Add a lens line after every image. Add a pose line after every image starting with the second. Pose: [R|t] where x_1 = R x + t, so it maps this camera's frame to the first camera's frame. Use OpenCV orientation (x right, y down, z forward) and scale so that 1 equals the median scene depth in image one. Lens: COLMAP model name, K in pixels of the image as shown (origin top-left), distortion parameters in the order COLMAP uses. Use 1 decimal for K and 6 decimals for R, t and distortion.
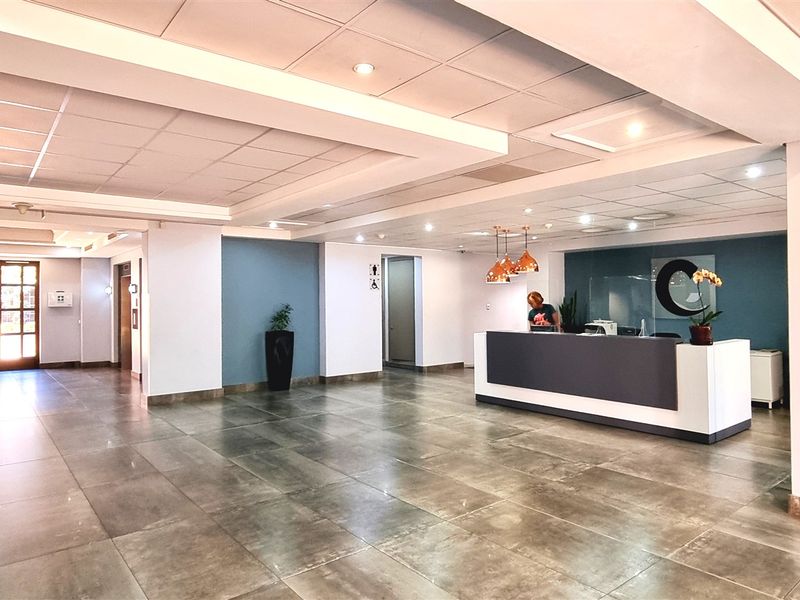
lens RADIAL K [[537.2, 0, 403.7], [0, 537.2, 297.2], [0, 0, 1]] dist [0.001710, -0.000387]
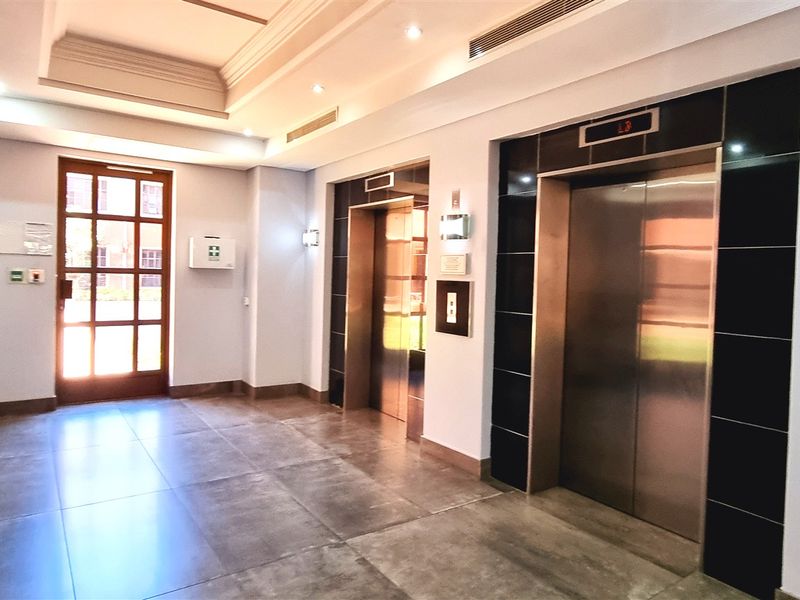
lens RADIAL K [[537.2, 0, 396.5], [0, 537.2, 300.1], [0, 0, 1]] dist [0.001710, -0.000387]
pose [[0.998530, 0.039305, -0.037335, -0.459064], [-0.037752, 0.998428, 0.041432, 0.019702], [0.038905, -0.039962, 0.998444, 0.531901]]
